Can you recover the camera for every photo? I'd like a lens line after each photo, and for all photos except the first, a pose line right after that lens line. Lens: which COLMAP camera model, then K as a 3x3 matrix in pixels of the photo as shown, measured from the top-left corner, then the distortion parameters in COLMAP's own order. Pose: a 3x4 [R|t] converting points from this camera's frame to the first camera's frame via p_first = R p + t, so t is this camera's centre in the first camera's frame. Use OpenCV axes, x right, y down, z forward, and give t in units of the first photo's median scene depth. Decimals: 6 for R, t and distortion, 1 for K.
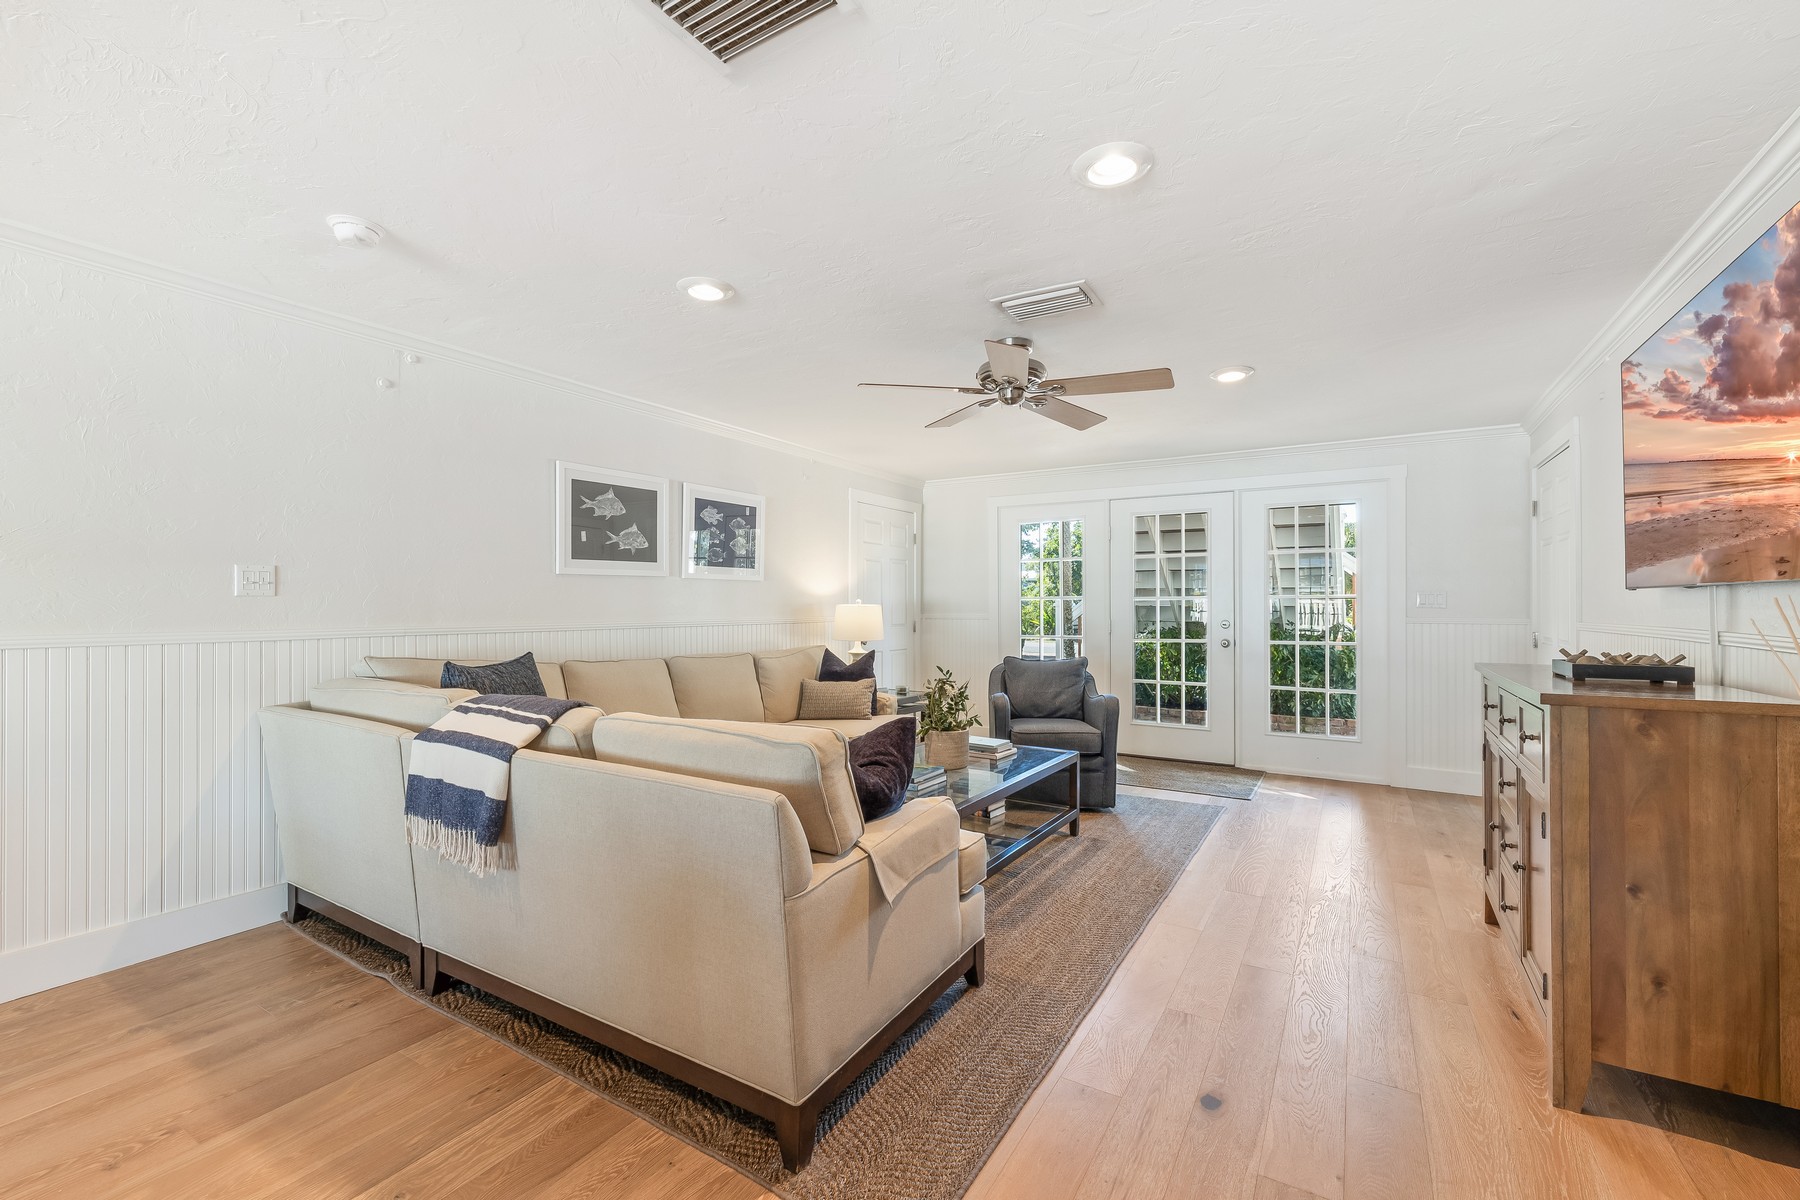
lens RADIAL K [[763.1, 0, 871.8], [0, 763.1, 600.3], [0, 0, 1]] dist [-0.000430, -0.000110]
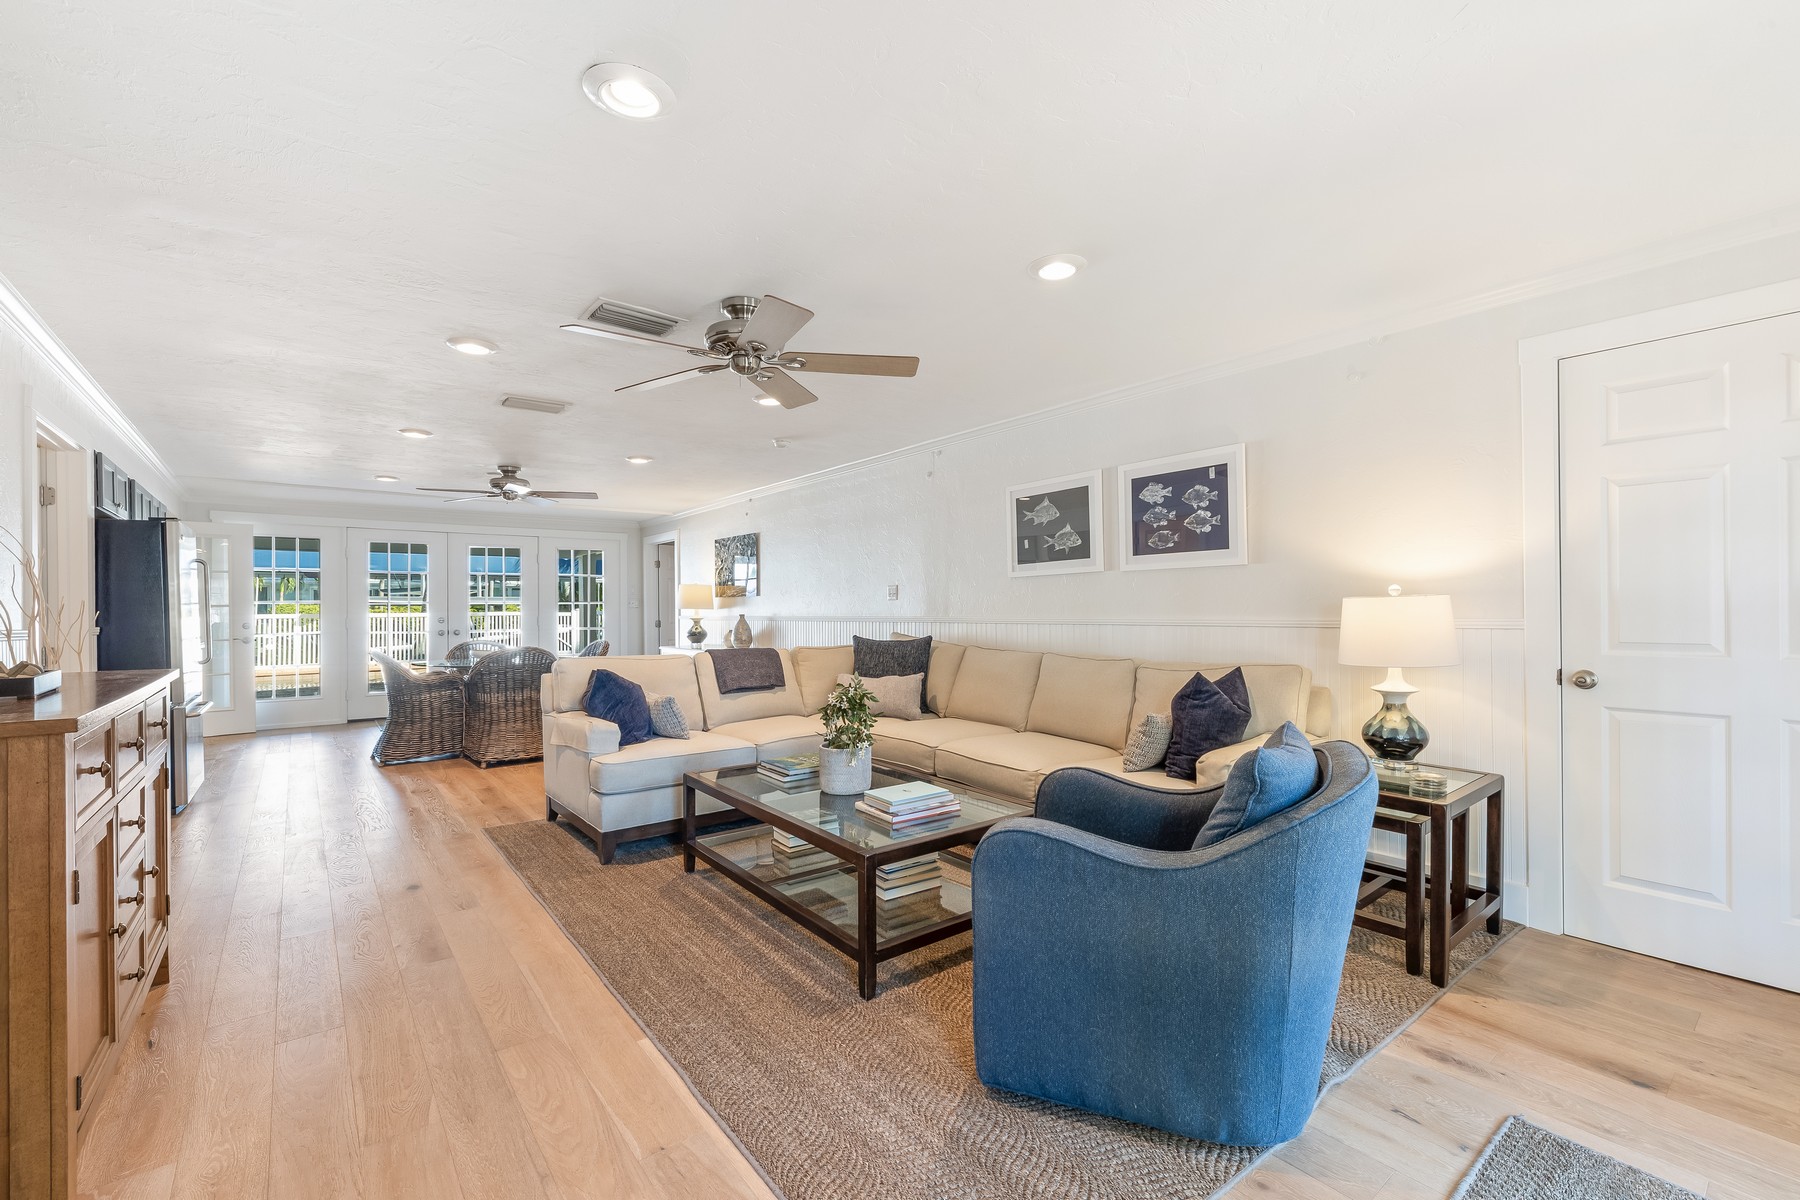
lens RADIAL K [[739.8, 0, 899.0], [0, 739.8, 605.0], [0, 0, 1]] dist [0.000881, 0.000316]
pose [[-0.315123, 0.002264, -0.949048, 0.652646], [0.017705, 0.999837, -0.003494, 0.009106], [0.948886, -0.017904, -0.315112, 0.993125]]
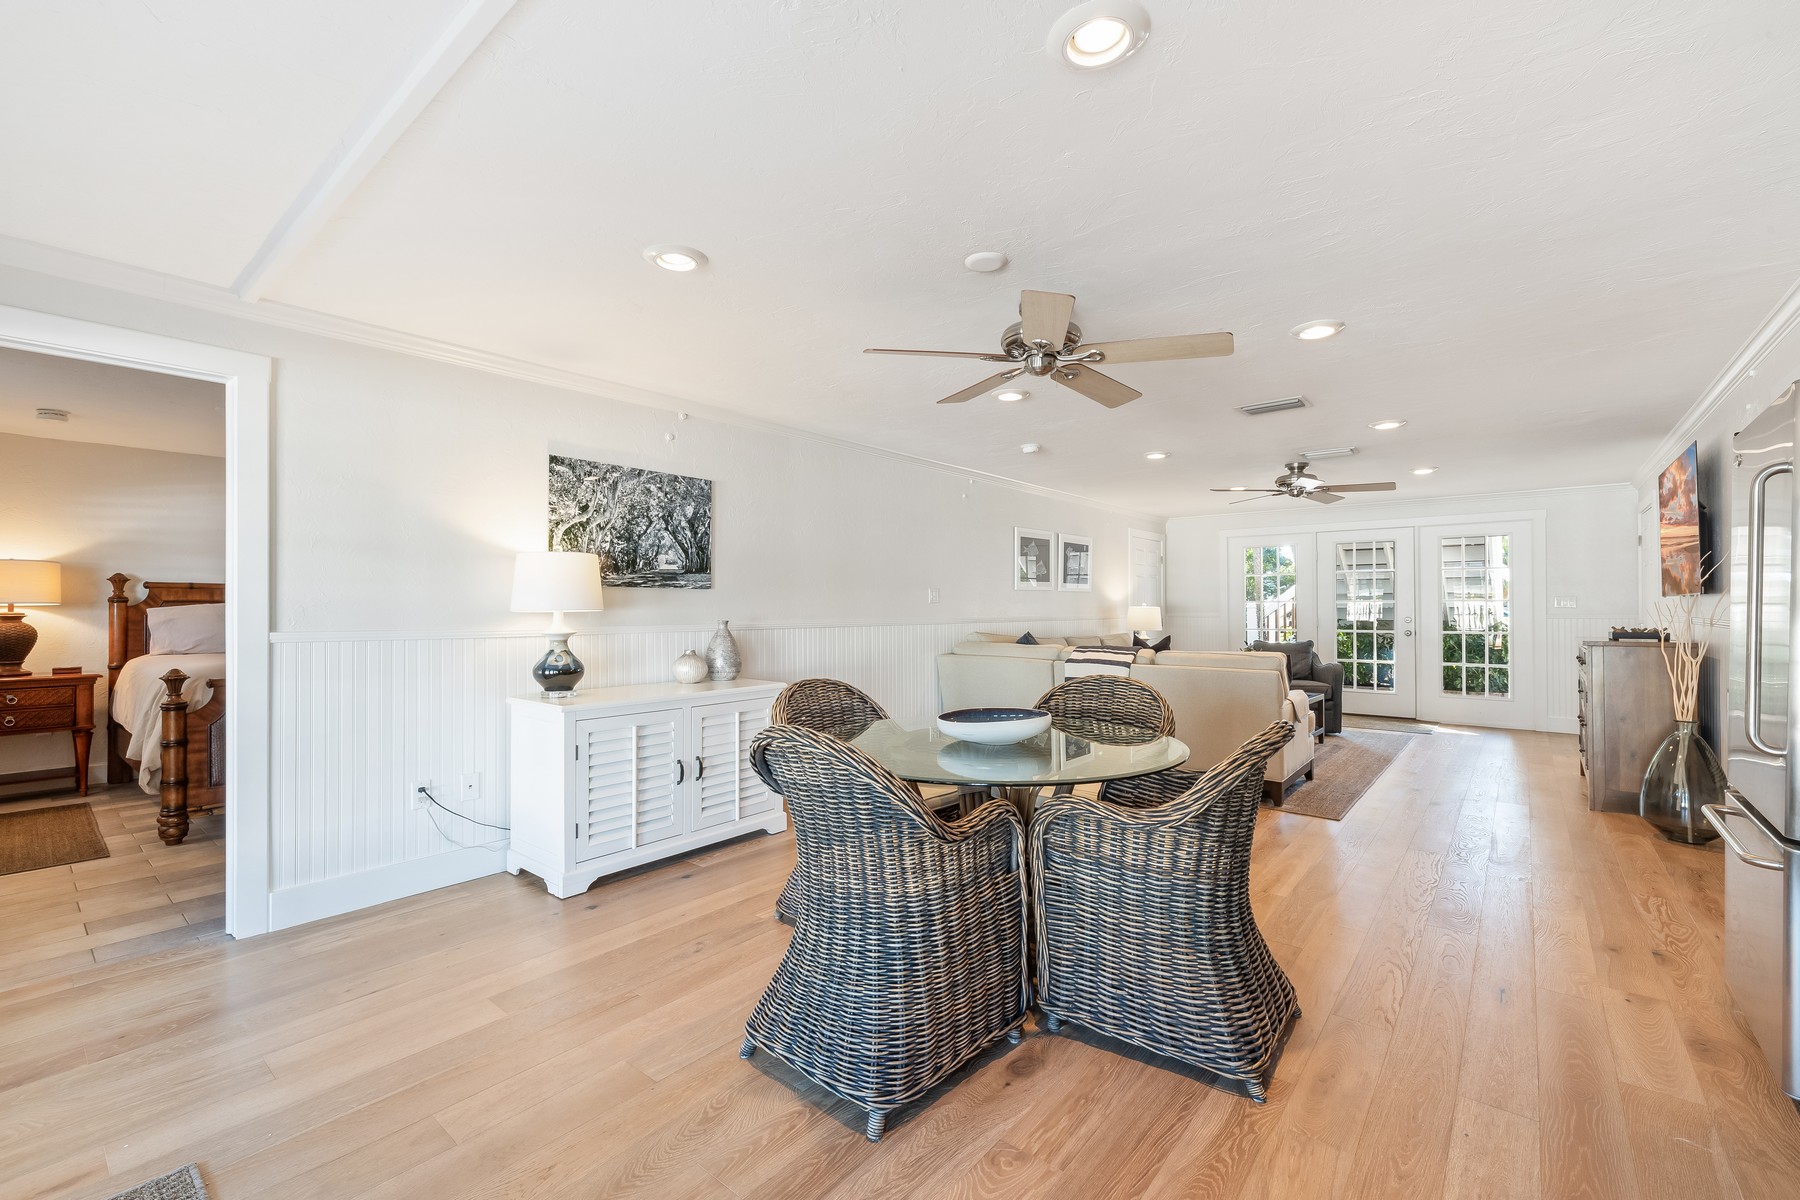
lens RADIAL K [[739.8, 0, 899.0], [0, 739.8, 605.0], [0, 0, 1]] dist [0.000881, 0.000316]
pose [[0.991200, -0.003716, -0.132319, -0.366330], [0.003746, 0.999993, -0.000016, -0.000113], [0.132318, -0.000480, 0.991207, -0.613957]]
